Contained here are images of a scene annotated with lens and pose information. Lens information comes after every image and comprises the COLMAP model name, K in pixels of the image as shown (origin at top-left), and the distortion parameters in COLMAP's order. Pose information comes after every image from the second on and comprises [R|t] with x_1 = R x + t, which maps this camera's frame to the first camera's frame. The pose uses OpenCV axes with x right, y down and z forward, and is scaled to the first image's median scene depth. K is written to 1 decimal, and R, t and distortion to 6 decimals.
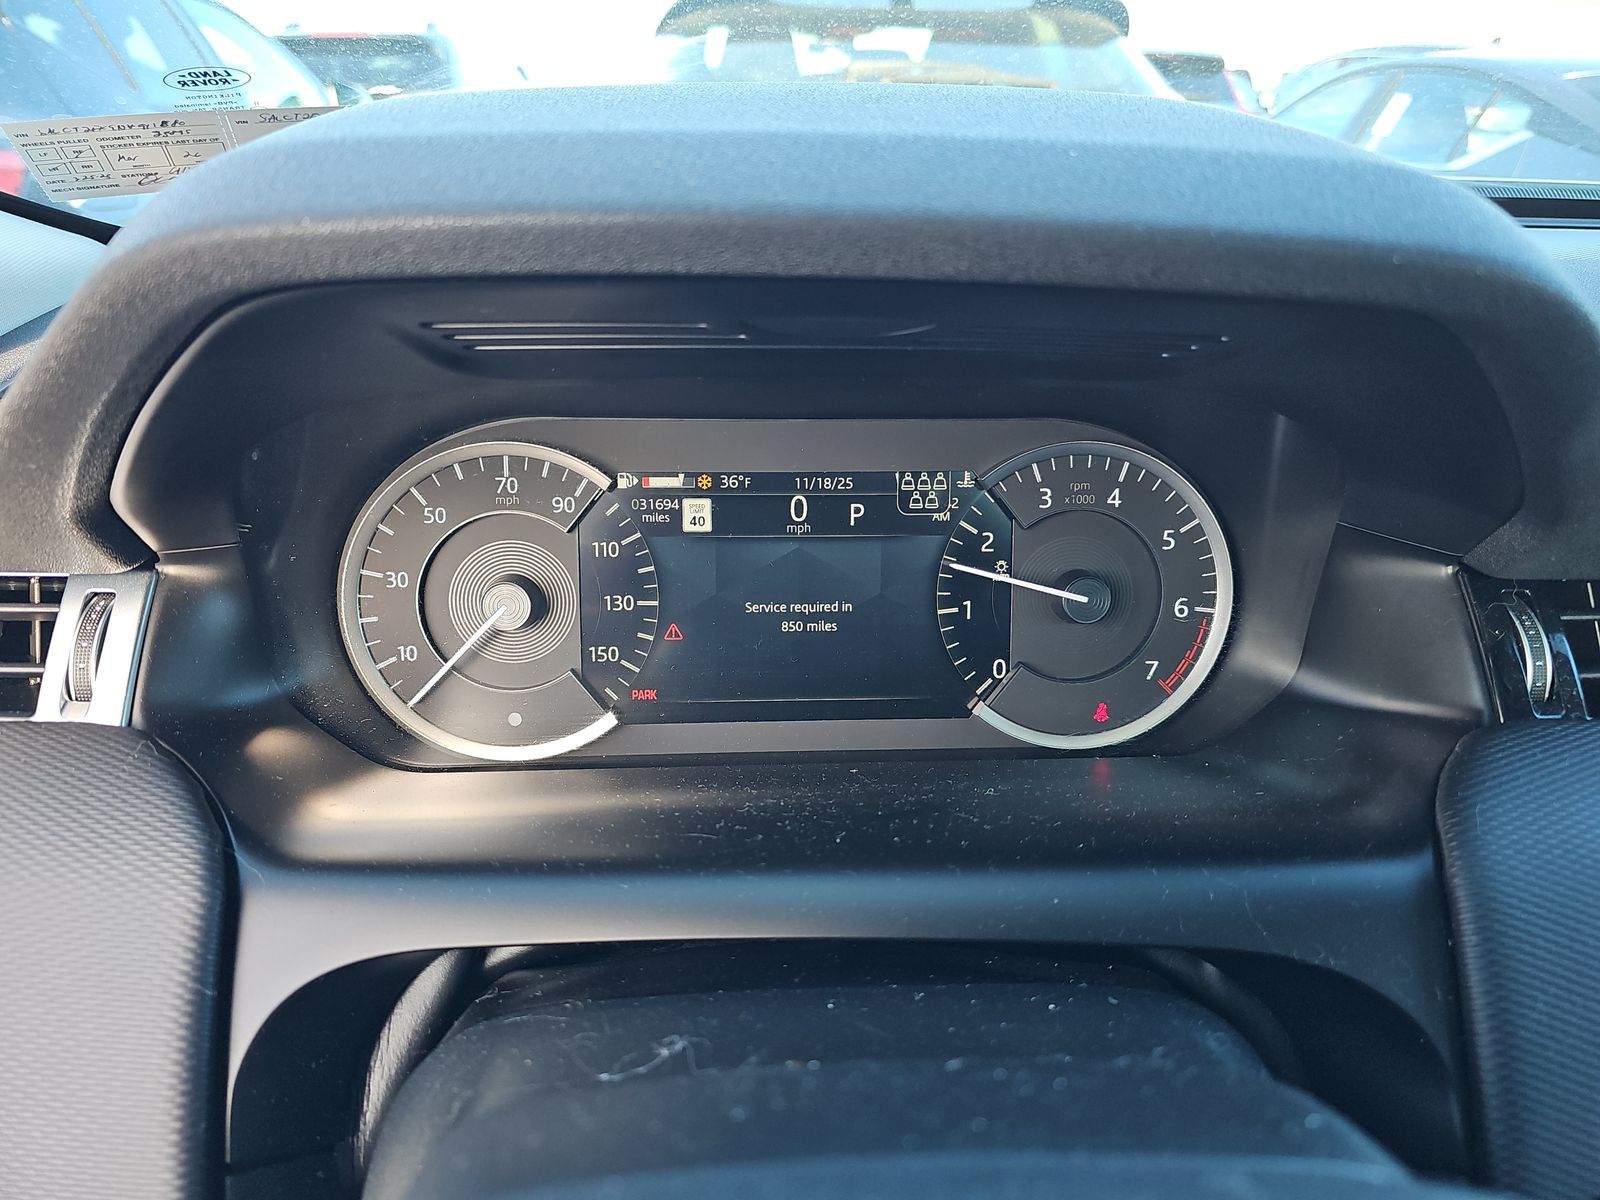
lens RADIAL K [[1084.0, 0, 800.0], [0, 1084.0, 600.0], [0, 0, 1]] dist [0.015997, -0.002944]
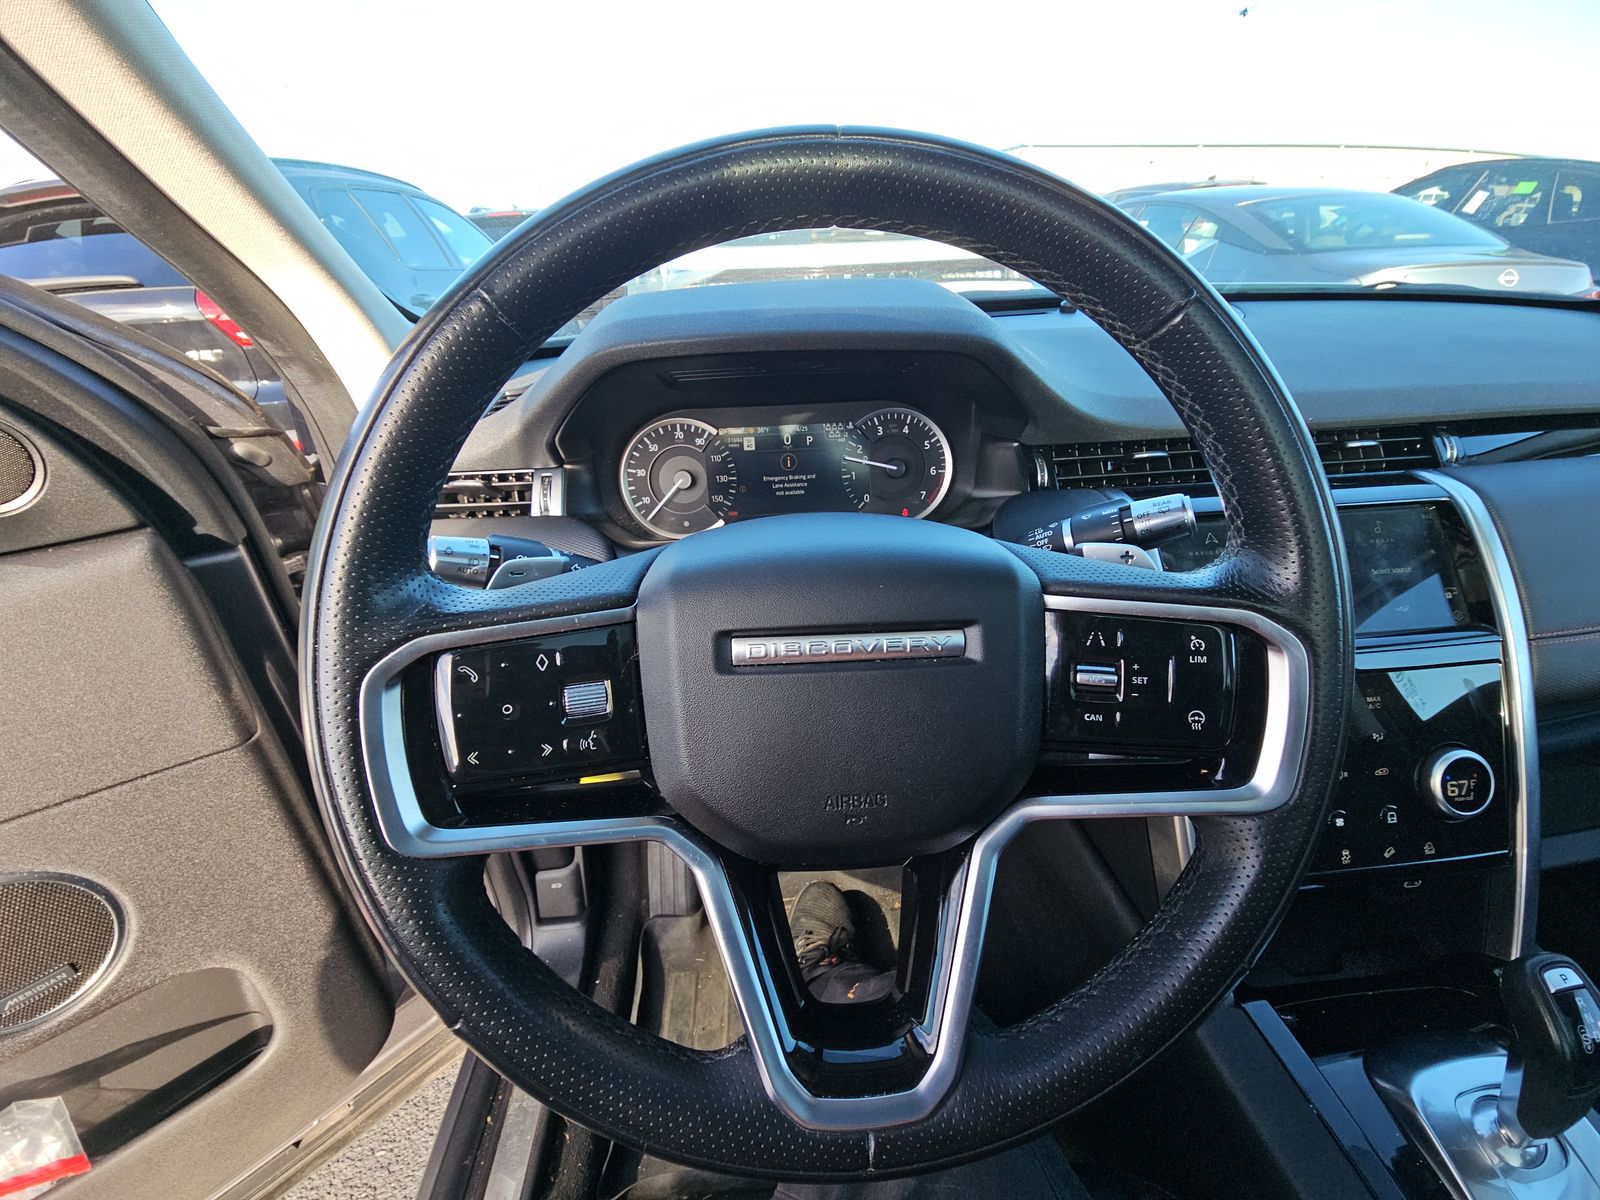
lens RADIAL K [[654.6, 0, 800.0], [0, 654.6, 600.0], [0, 0, 1]] dist [0.003174, 0.000309]
pose [[0.998791, -0.048839, -0.005513, 0.020495], [0.049120, 0.995783, 0.077481, 0.191284], [0.001706, -0.077658, 0.996979, -0.655021]]
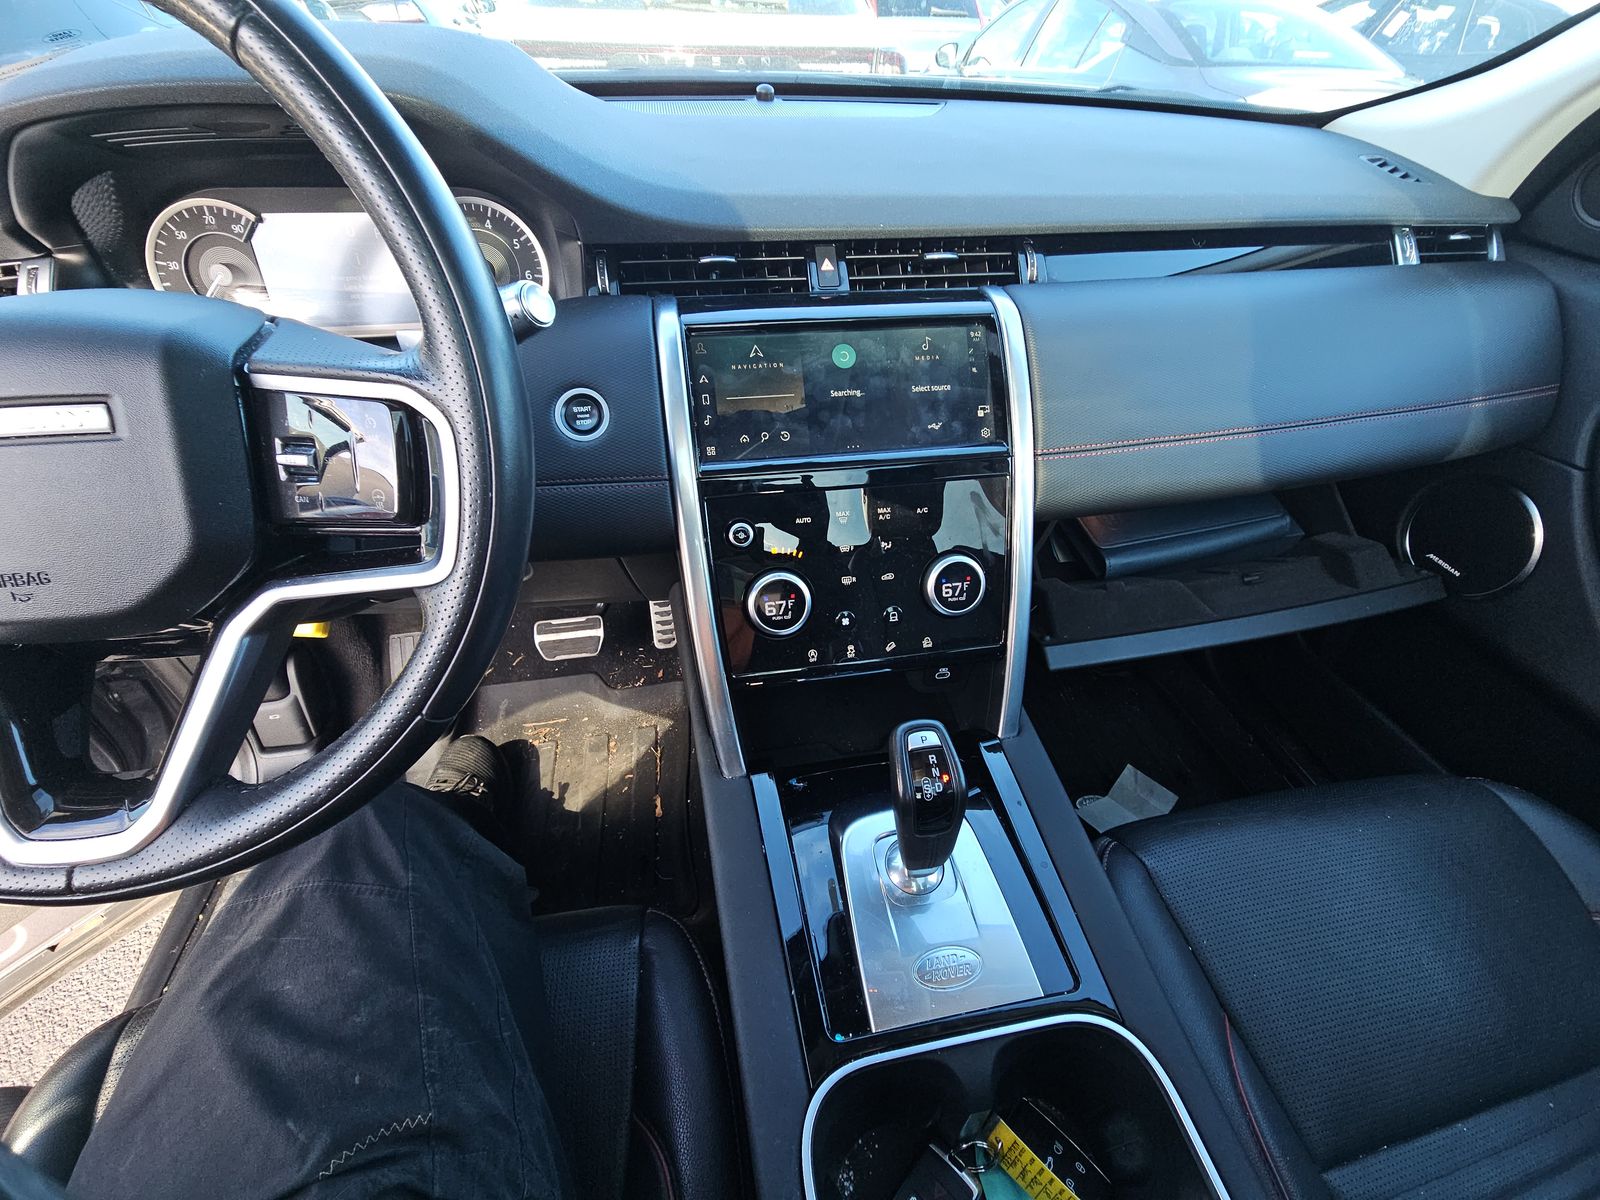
lens RADIAL K [[653.4, 0, 800.0], [0, 653.4, 600.0], [0, 0, 1]] dist [0.013307, -0.009399]
pose [[0.994051, -0.064442, 0.087809, 0.829975], [0.035378, 0.953512, 0.299270, 0.301828], [-0.103012, -0.294383, 0.950120, -0.736524]]
